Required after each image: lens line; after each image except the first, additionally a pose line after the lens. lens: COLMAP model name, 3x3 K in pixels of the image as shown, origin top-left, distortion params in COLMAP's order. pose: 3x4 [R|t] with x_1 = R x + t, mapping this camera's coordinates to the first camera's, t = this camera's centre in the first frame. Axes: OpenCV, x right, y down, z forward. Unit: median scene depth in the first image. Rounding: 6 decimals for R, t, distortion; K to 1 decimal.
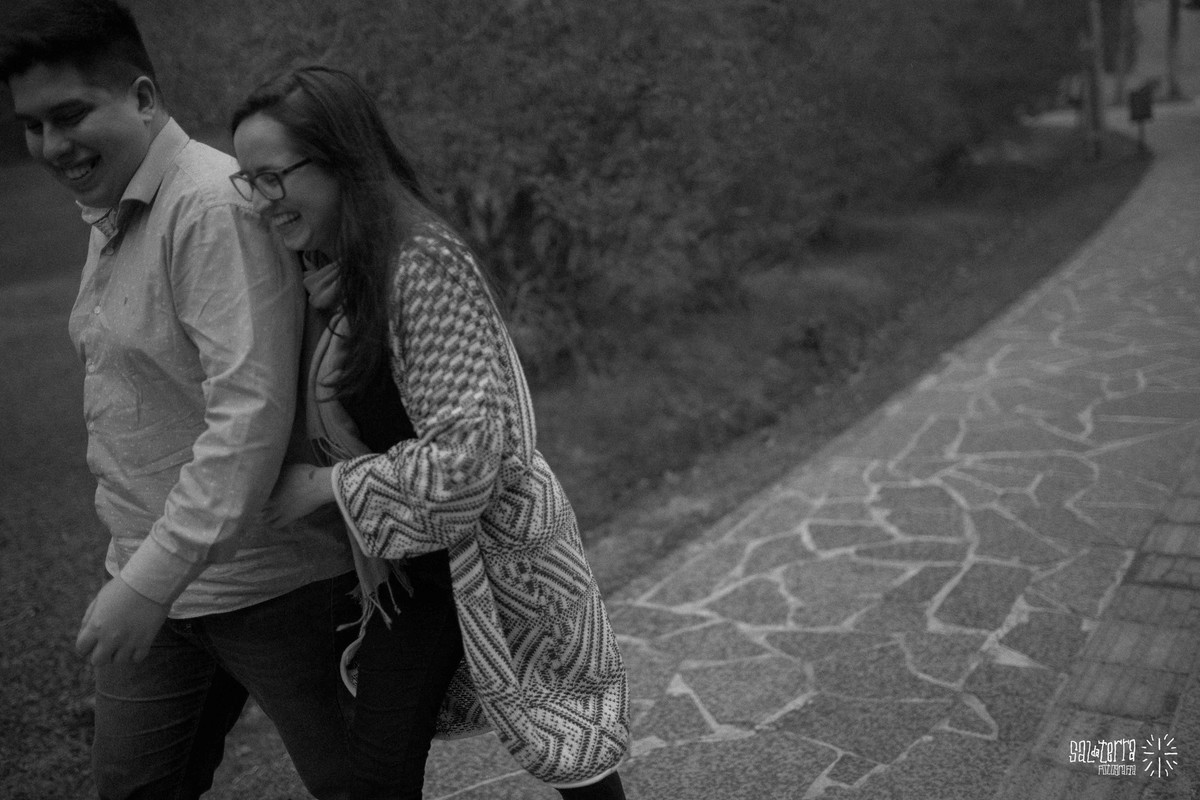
lens RADIAL K [[1131.2, 0, 600.0], [0, 1131.2, 400.0], [0, 0, 1]] dist [0.004071, 0.009956]
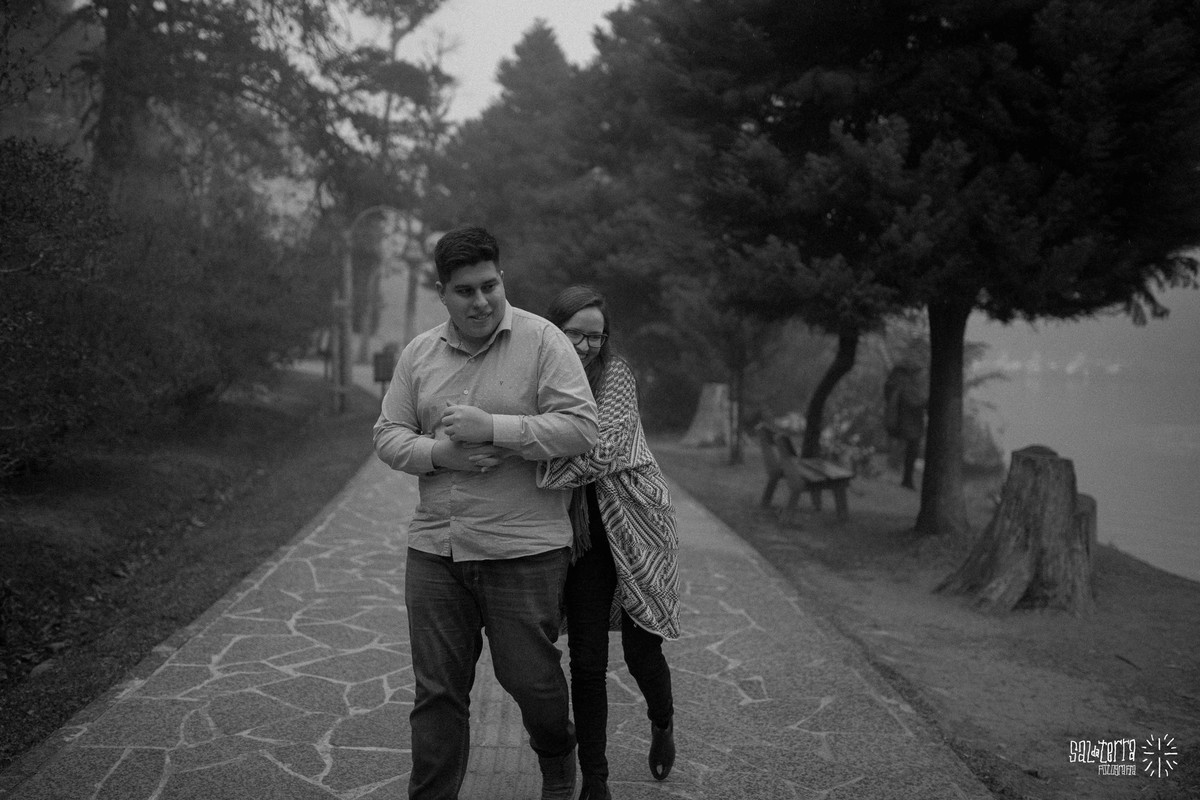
lens RADIAL K [[1131.2, 0, 600.0], [0, 1131.2, 400.0], [0, 0, 1]] dist [0.004071, 0.009956]
pose [[0.800422, 0.118111, 0.587685, 0.039048], [0.003245, 0.979528, -0.201282, -0.029039], [-0.599428, 0.163018, 0.783653, 0.098073]]
